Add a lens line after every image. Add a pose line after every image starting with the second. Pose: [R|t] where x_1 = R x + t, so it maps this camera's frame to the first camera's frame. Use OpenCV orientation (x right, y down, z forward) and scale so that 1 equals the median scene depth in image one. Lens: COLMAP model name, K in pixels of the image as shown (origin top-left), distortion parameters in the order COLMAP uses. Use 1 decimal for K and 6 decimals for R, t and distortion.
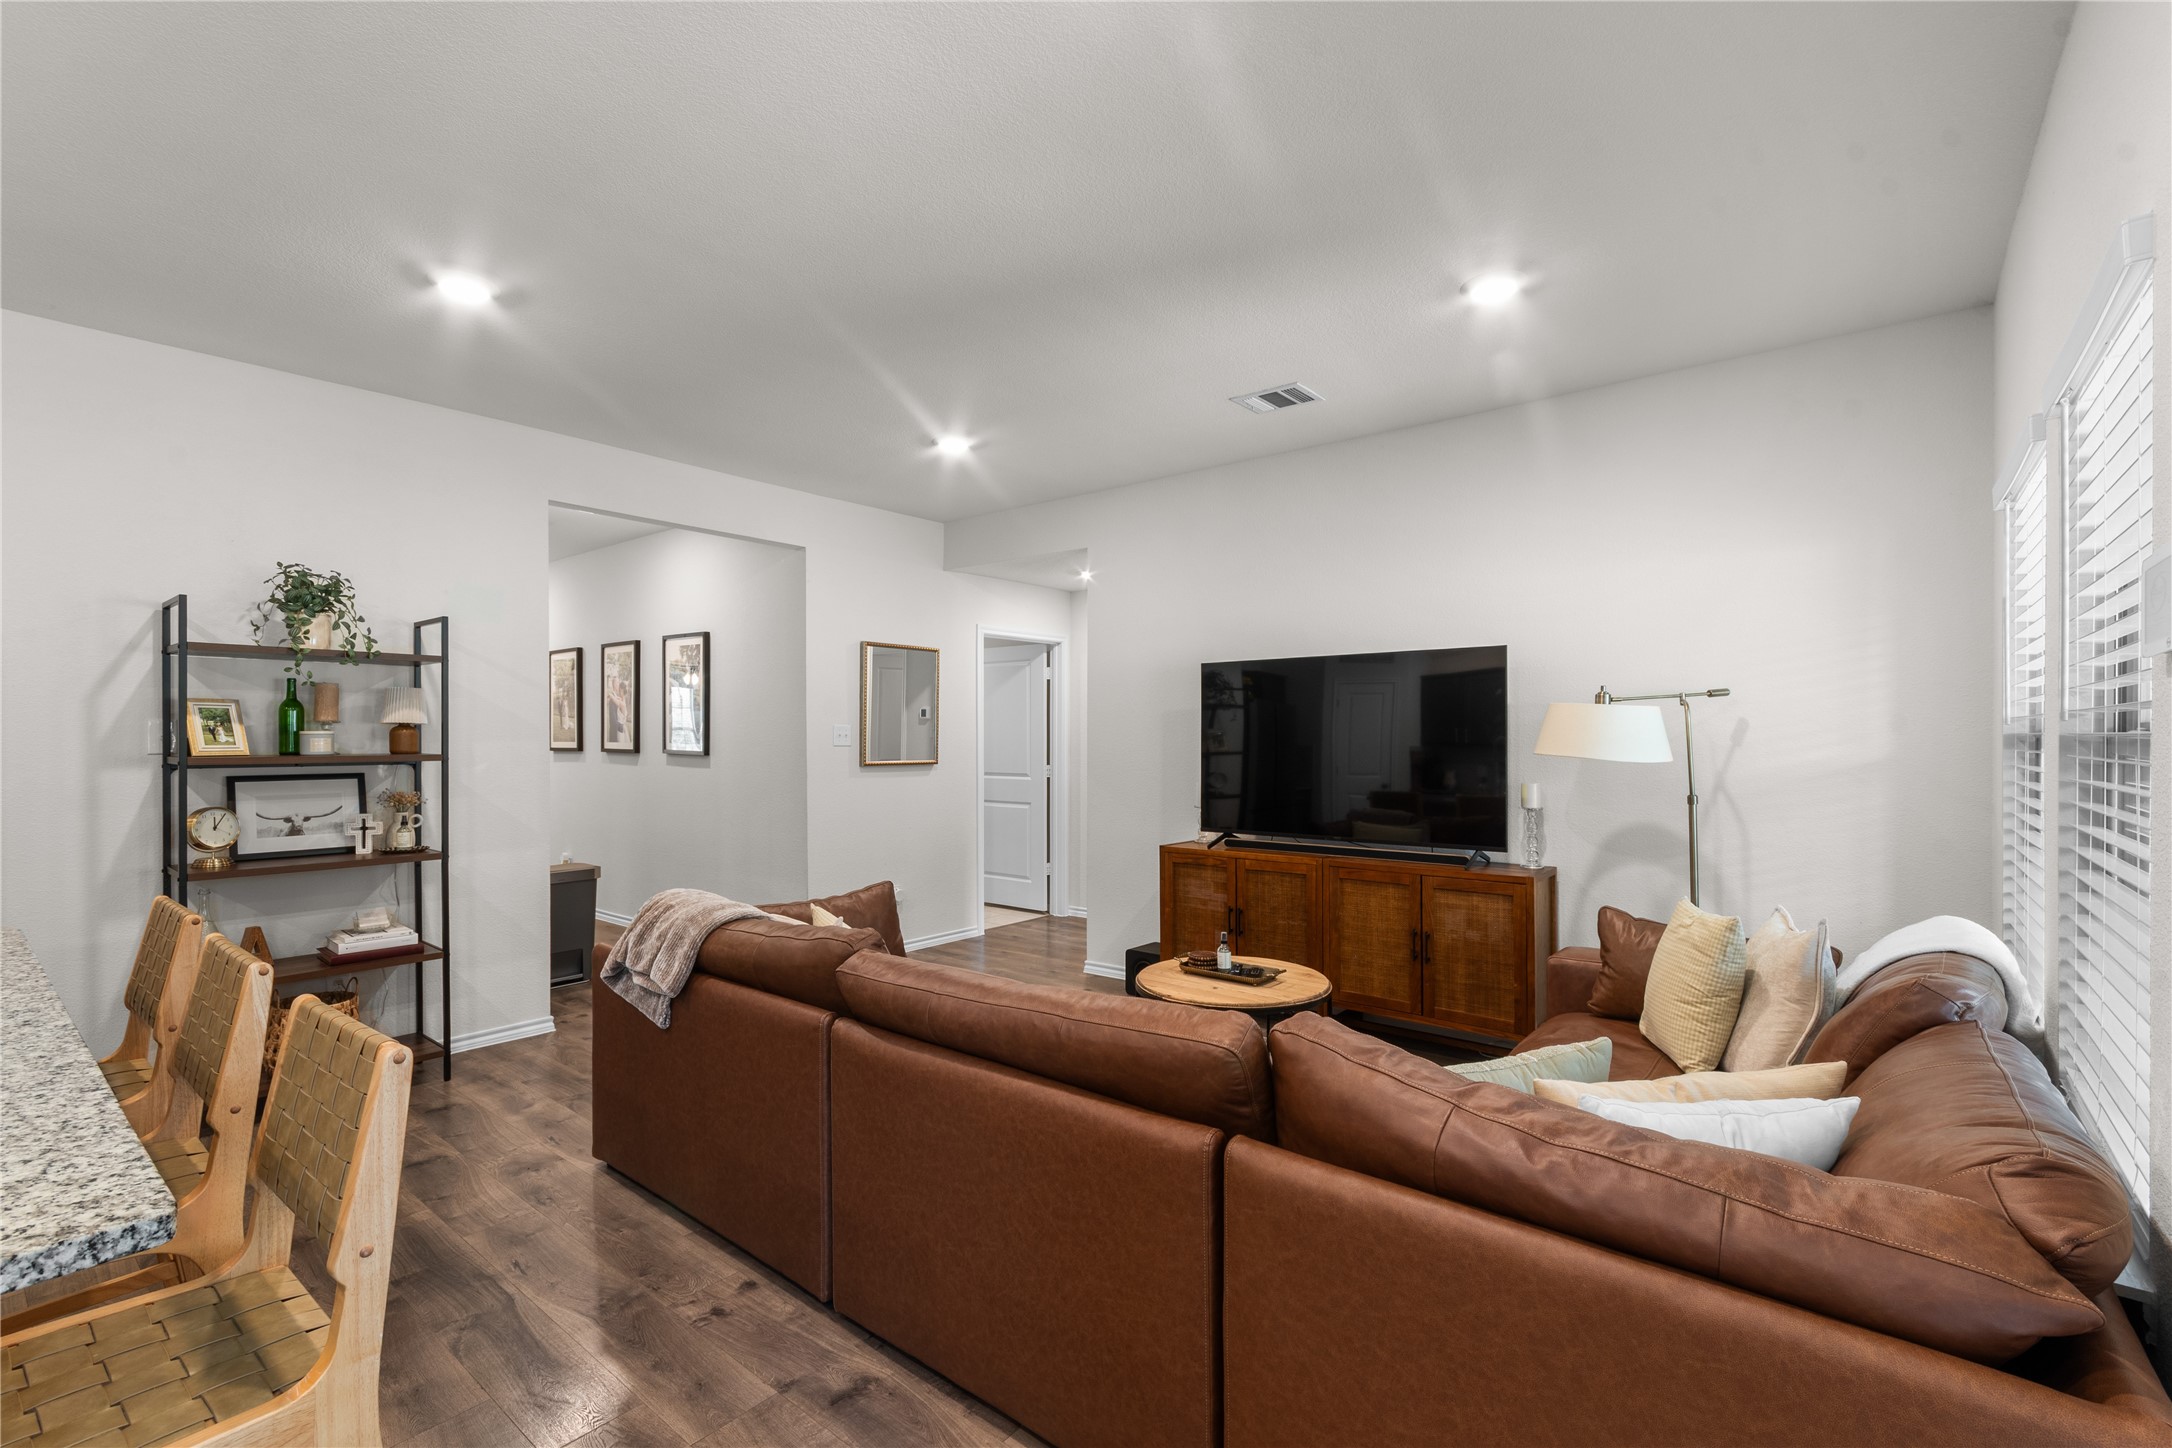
lens RADIAL K [[961.6, 0, 1107.7], [0, 961.6, 735.7], [0, 0, 1]] dist [0.002858, 0.000926]
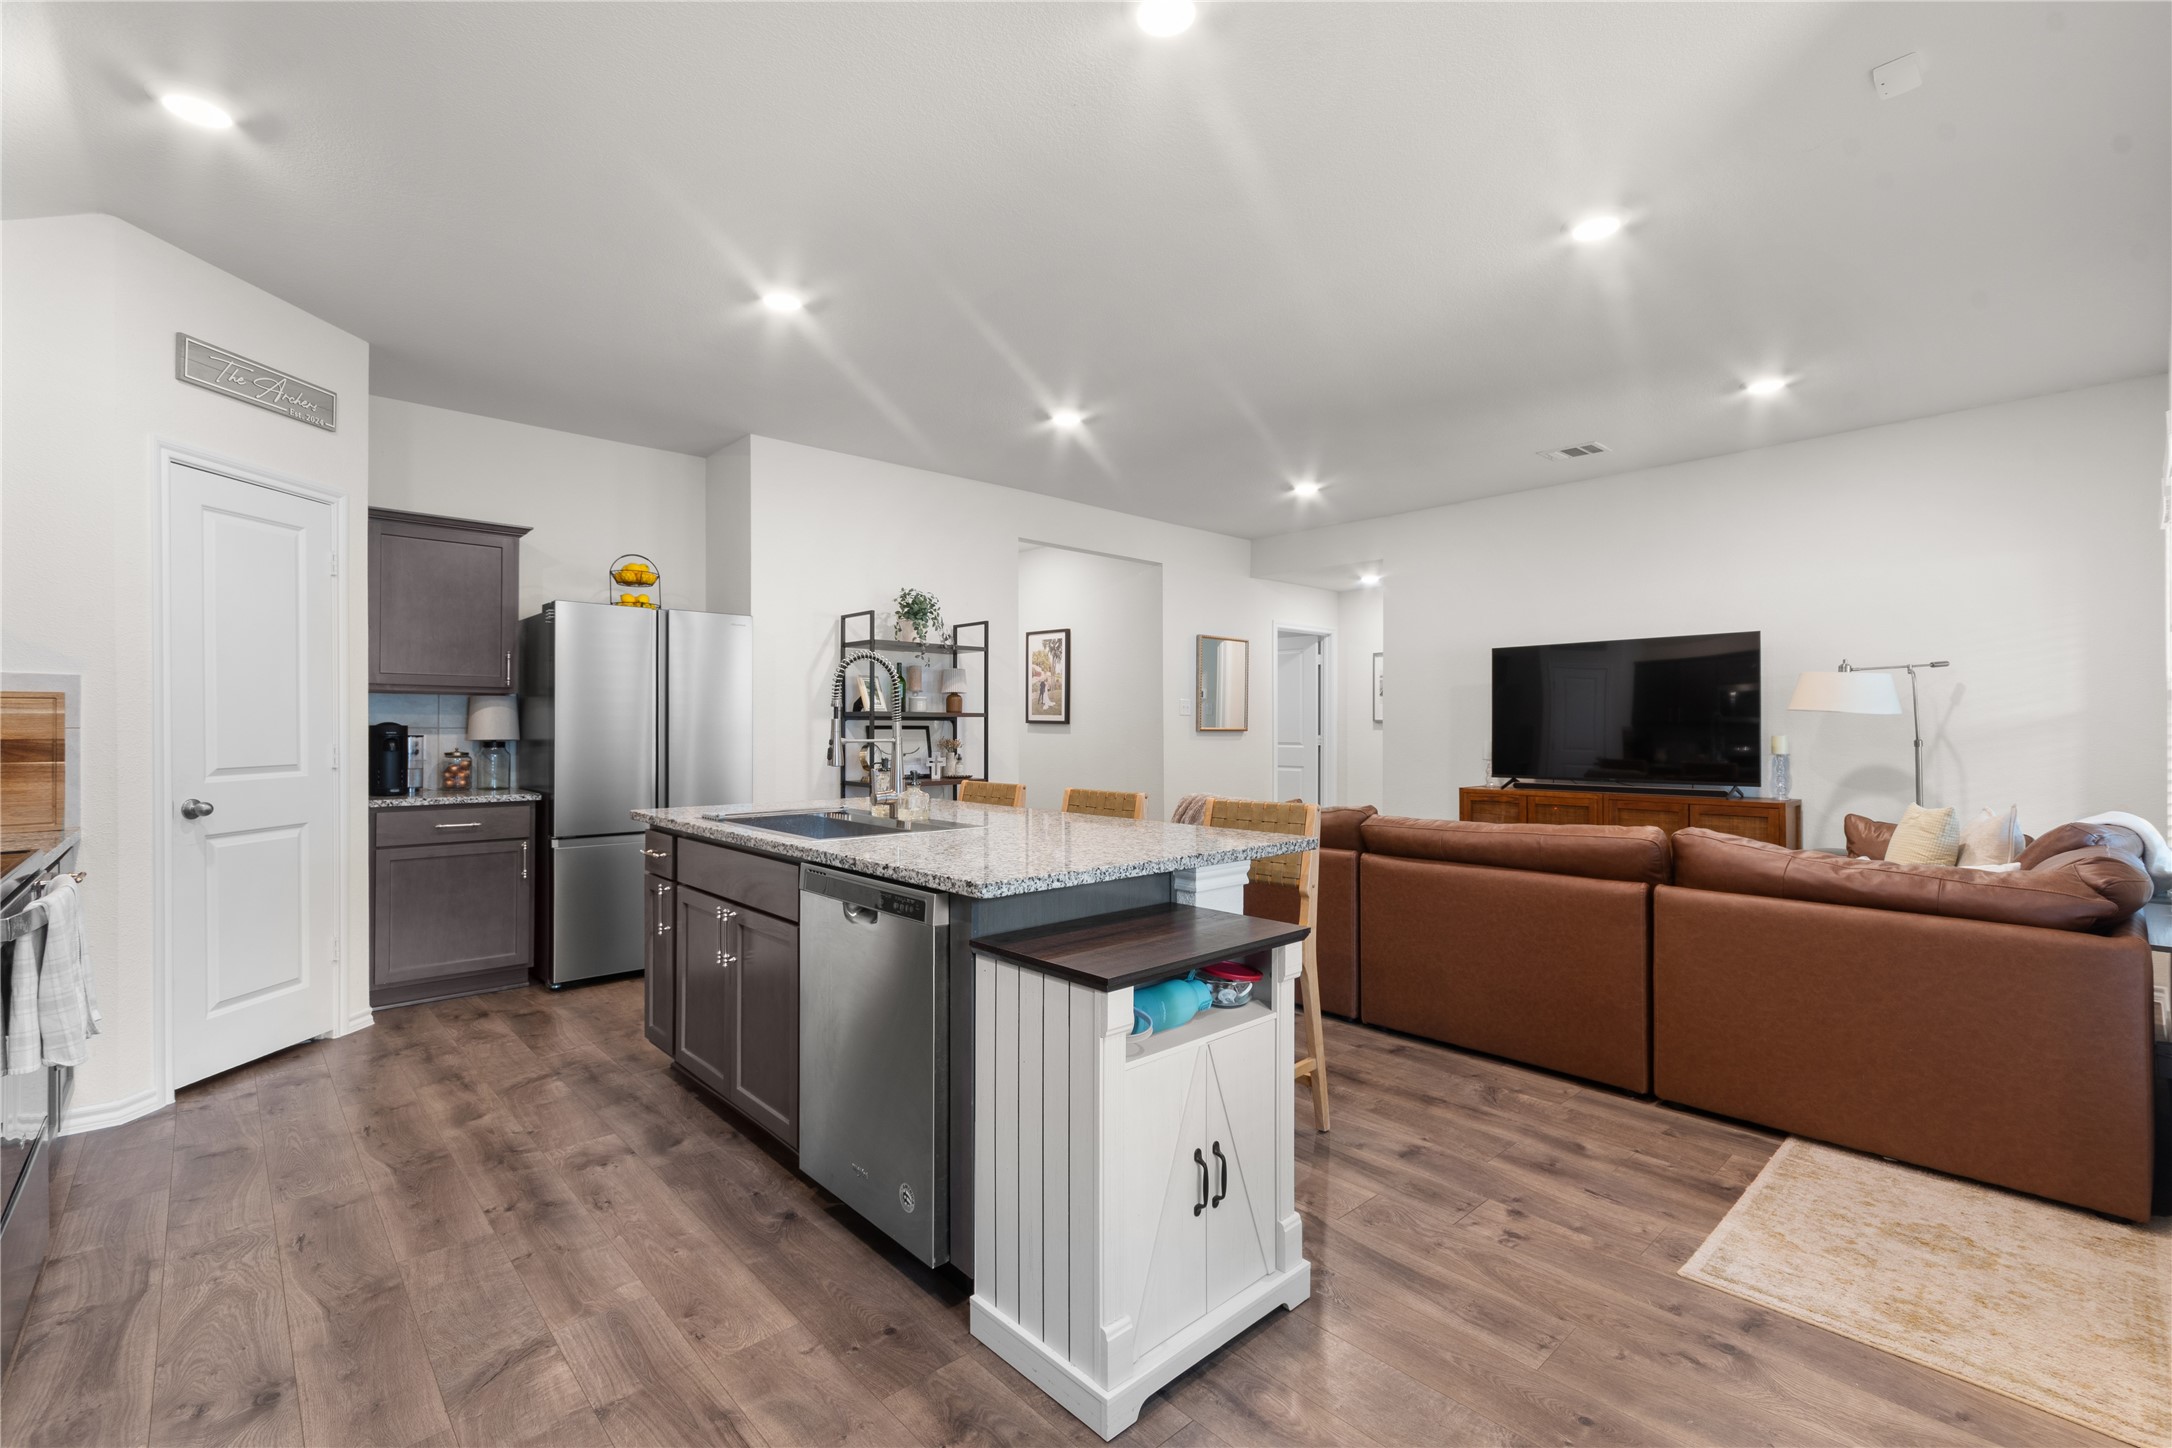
lens RADIAL K [[961.6, 0, 1098.8], [0, 961.6, 725.0], [0, 0, 1]] dist [0.002858, 0.000926]
pose [[0.988265, 0.002251, -0.152731, -0.286020], [-0.002732, 0.999992, -0.002938, 0.042197], [0.152723, 0.003321, 0.988263, -0.455382]]
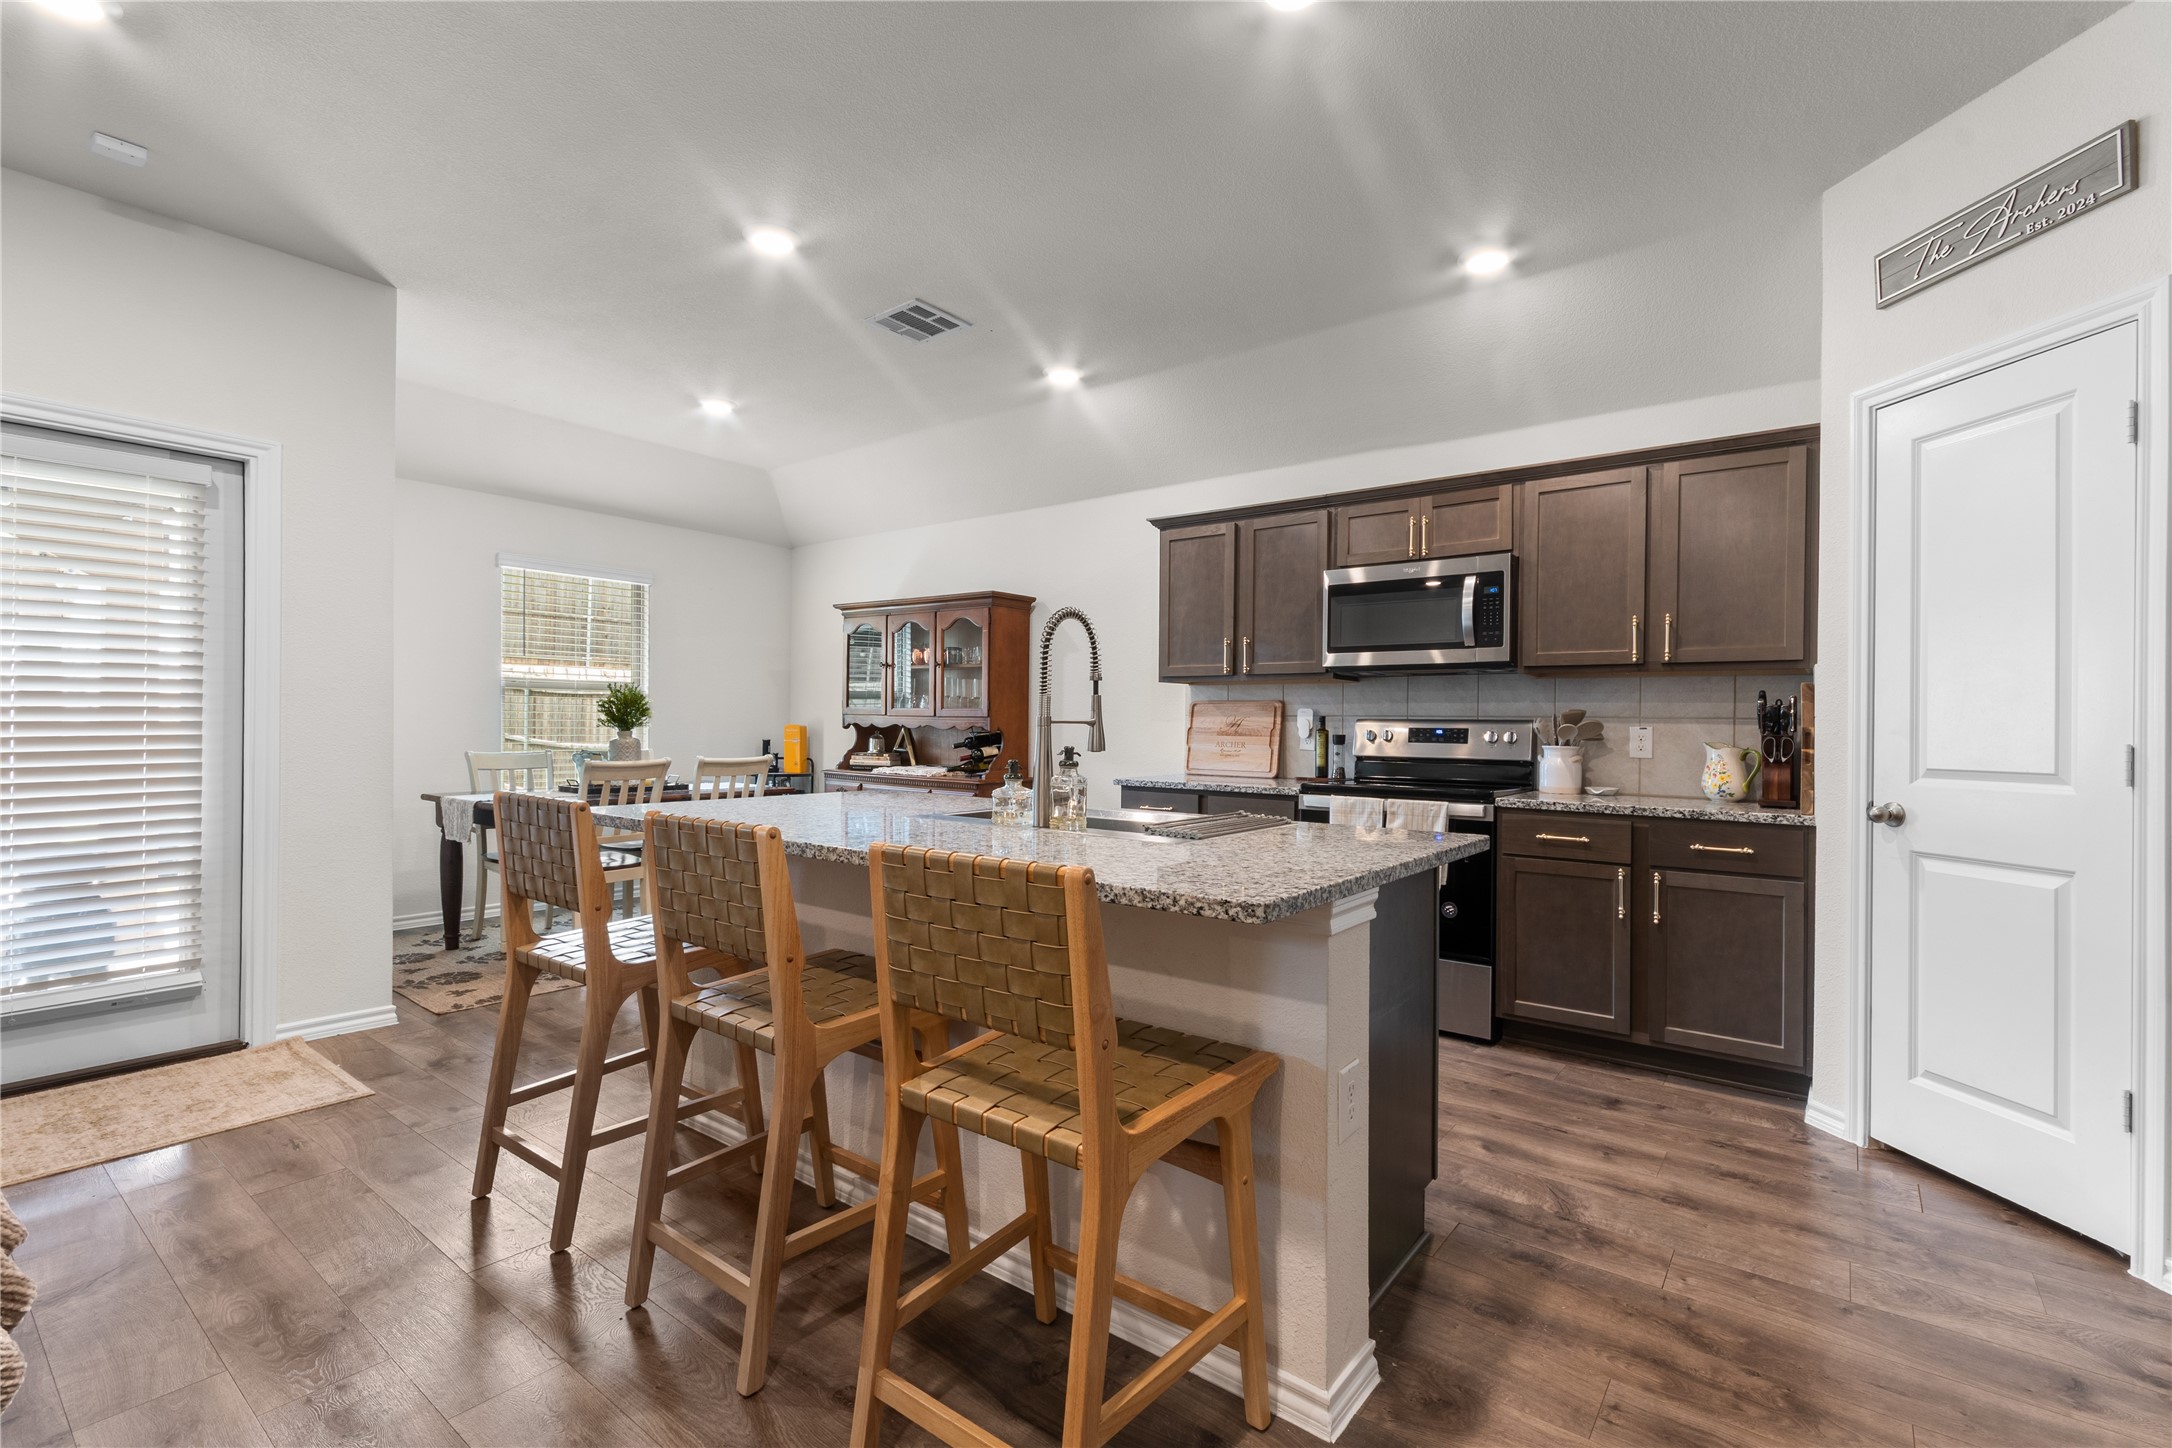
lens RADIAL K [[961.6, 0, 1083.8], [0, 961.6, 722.5], [0, 0, 1]] dist [0.002858, 0.000926]
pose [[-0.999925, -0.008806, -0.008520, -0.602227], [-0.008843, 0.999952, 0.004230, 0.050851], [0.008482, 0.004305, -0.999955, 0.937046]]
